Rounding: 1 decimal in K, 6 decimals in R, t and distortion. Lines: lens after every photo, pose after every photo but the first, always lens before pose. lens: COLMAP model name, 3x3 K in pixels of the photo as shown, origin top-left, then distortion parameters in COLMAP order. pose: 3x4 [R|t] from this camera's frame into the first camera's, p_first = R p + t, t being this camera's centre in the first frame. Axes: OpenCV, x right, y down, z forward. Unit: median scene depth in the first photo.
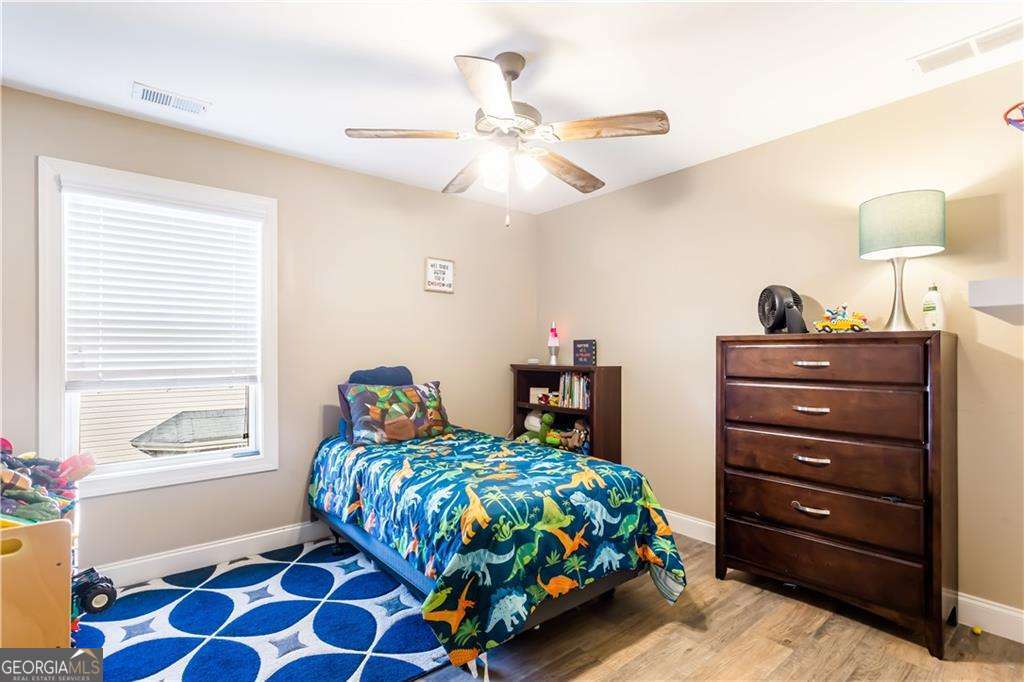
lens RADIAL K [[492.2, 0, 510.9], [0, 492.2, 353.3], [0, 0, 1]] dist [-0.000179, 0.000123]
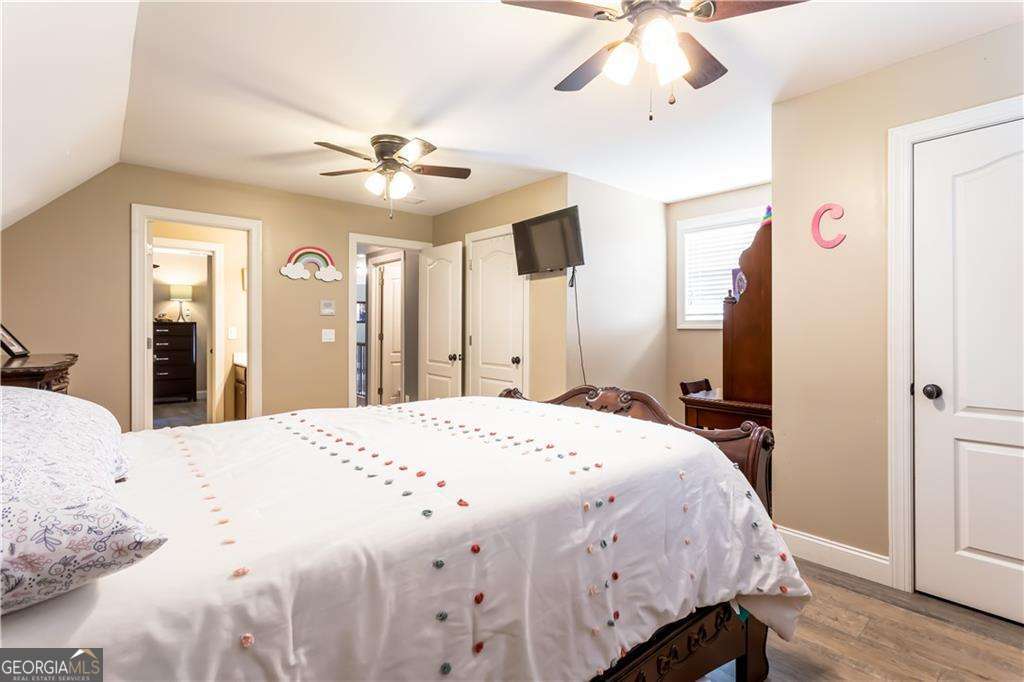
lens RADIAL K [[485.7, 0, 521.5], [0, 485.7, 328.0], [0, 0, 1]] dist [0.001189, 0.000270]
pose [[-0.025619, 0.003661, 0.999665, -2.804516], [-0.001460, 0.999992, -0.003700, 0.008912], [-0.999671, -0.001555, -0.025614, -1.376470]]
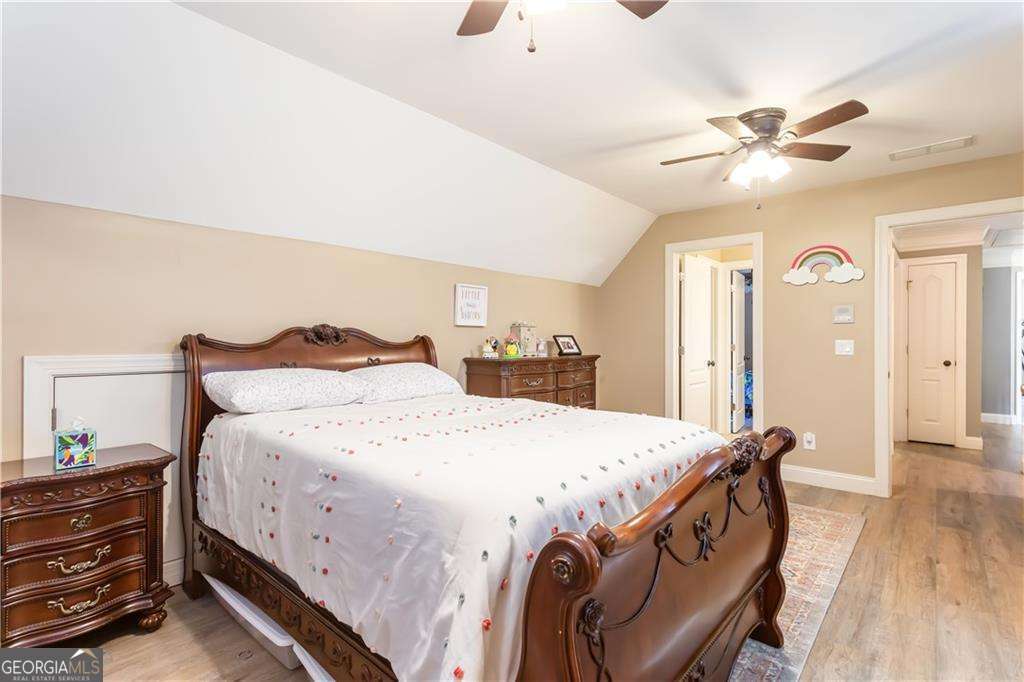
lens RADIAL K [[486.7, 0, 509.2], [0, 486.7, 340.2], [0, 0, 1]] dist [0.001669, 0.000962]
pose [[0.988256, 0.004355, 0.152745, -2.171826], [-0.005120, 0.999976, 0.004614, 0.007734], [-0.152722, -0.005342, 0.988255, -2.125603]]
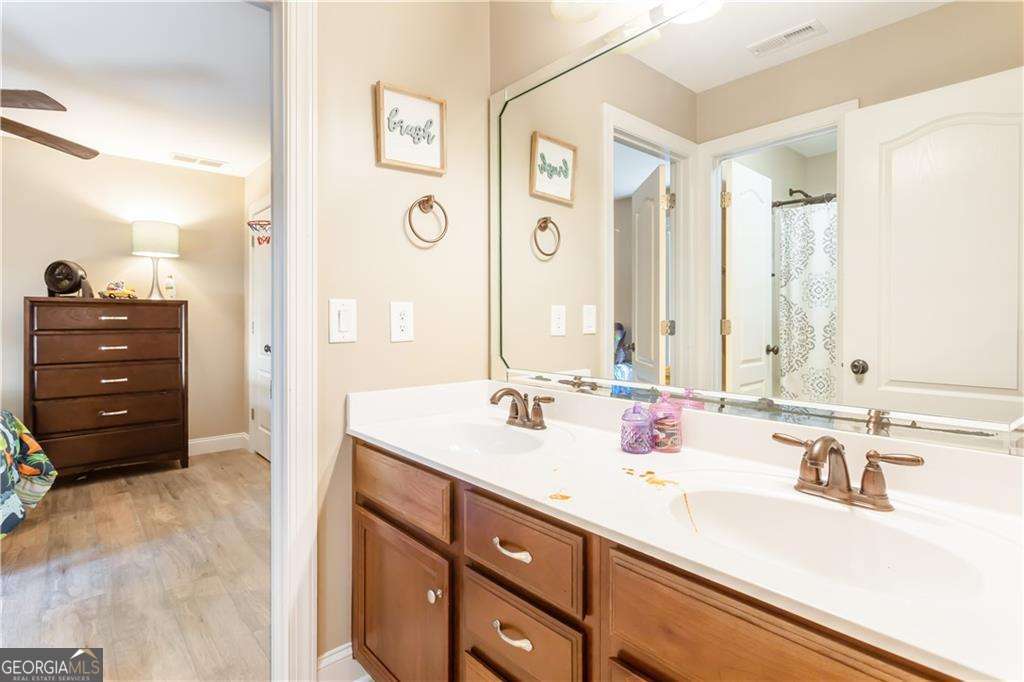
lens RADIAL K [[489.5, 0, 513.7], [0, 489.5, 317.1], [0, 0, 1]] dist [-0.000902, 0.000036]
pose [[-0.039444, 0.006770, 0.999199, -0.983330], [0.003236, 0.999973, -0.006648, 0.031929], [-0.999217, 0.002971, -0.039465, -0.186700]]
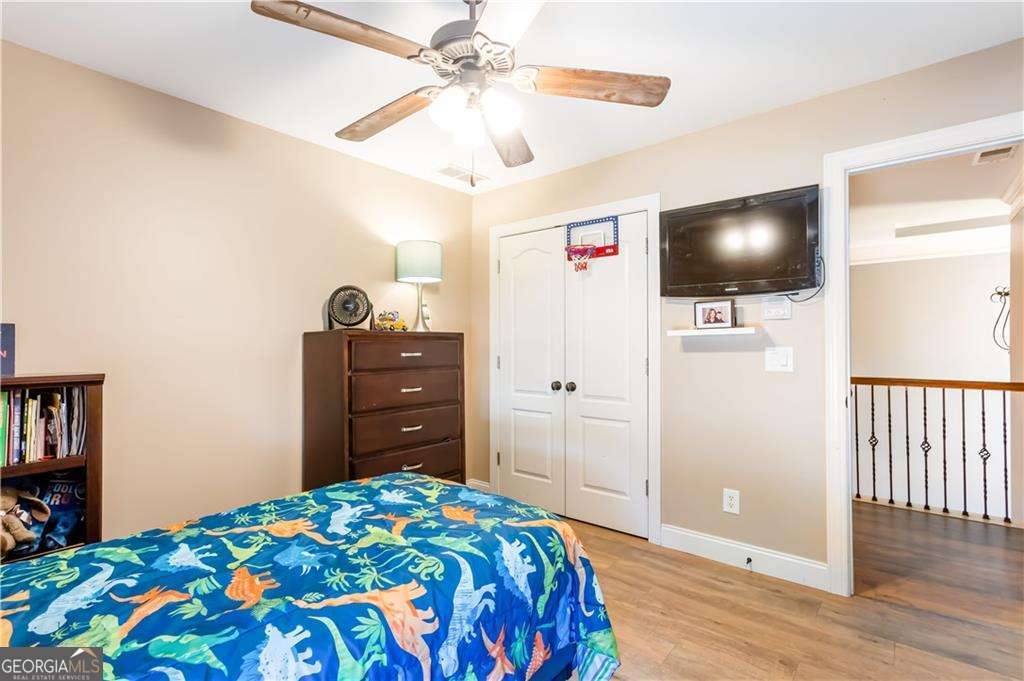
lens RADIAL K [[486.7, 0, 509.2], [0, 486.7, 339.7], [0, 0, 1]] dist [0.001669, 0.000962]
pose [[-0.184344, 0.010716, 0.982803, -0.719157], [-0.001885, 0.999935, -0.011256, -0.005090], [-0.982860, -0.003928, -0.184312, 0.998130]]
